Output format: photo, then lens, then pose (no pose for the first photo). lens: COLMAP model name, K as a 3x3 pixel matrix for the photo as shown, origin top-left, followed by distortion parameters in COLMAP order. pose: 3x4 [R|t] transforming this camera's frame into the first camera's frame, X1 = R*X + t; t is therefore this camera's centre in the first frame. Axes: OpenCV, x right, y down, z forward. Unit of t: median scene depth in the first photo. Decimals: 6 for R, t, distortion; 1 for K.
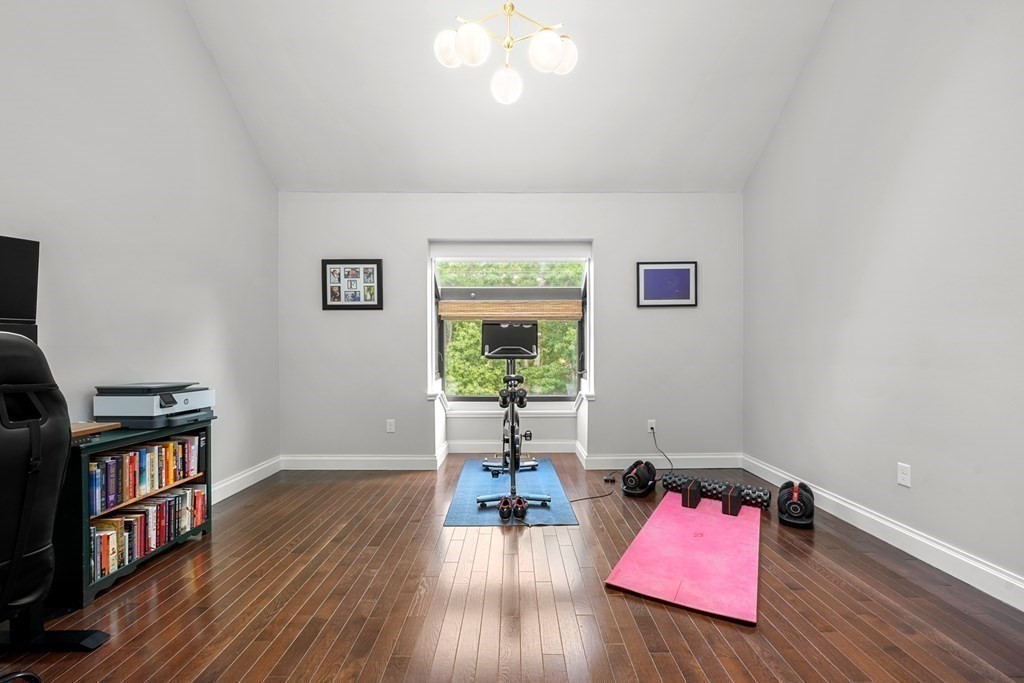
lens RADIAL K [[433.5, 0, 513.9], [0, 433.5, 345.1], [0, 0, 1]] dist [-0.001938, -0.000085]
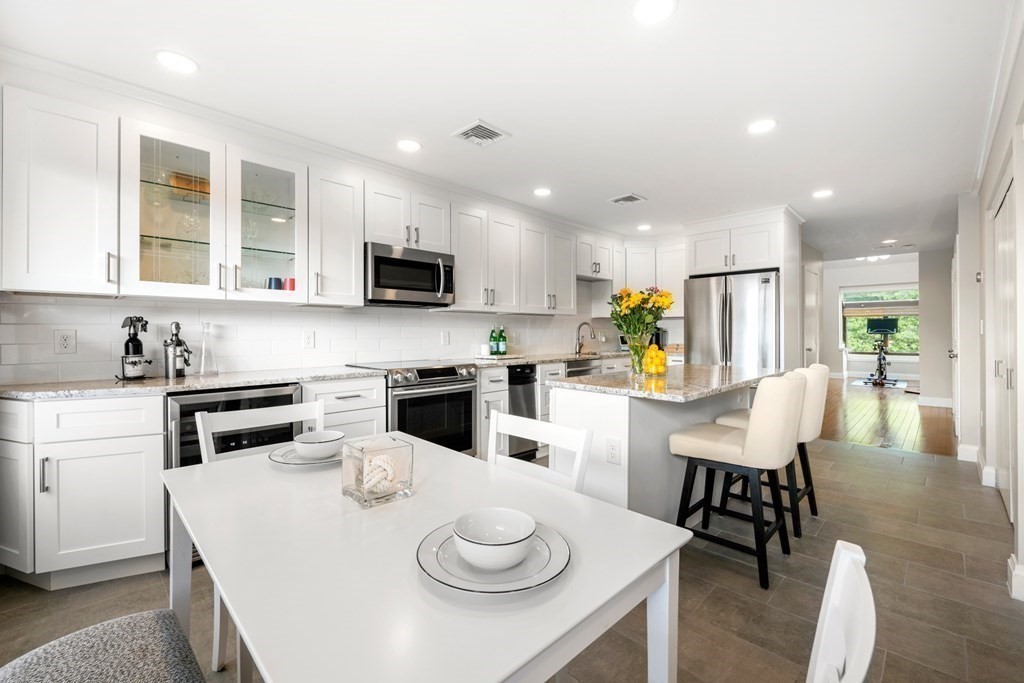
lens RADIAL K [[433.5, 0, 516.4], [0, 433.5, 340.3], [0, 0, 1]] dist [-0.001938, -0.000085]
pose [[0.707984, 0.005967, -0.706203, 0.218750], [0.001964, 0.999944, 0.010417, 0.036006], [0.706226, -0.008762, 0.707933, -1.839651]]
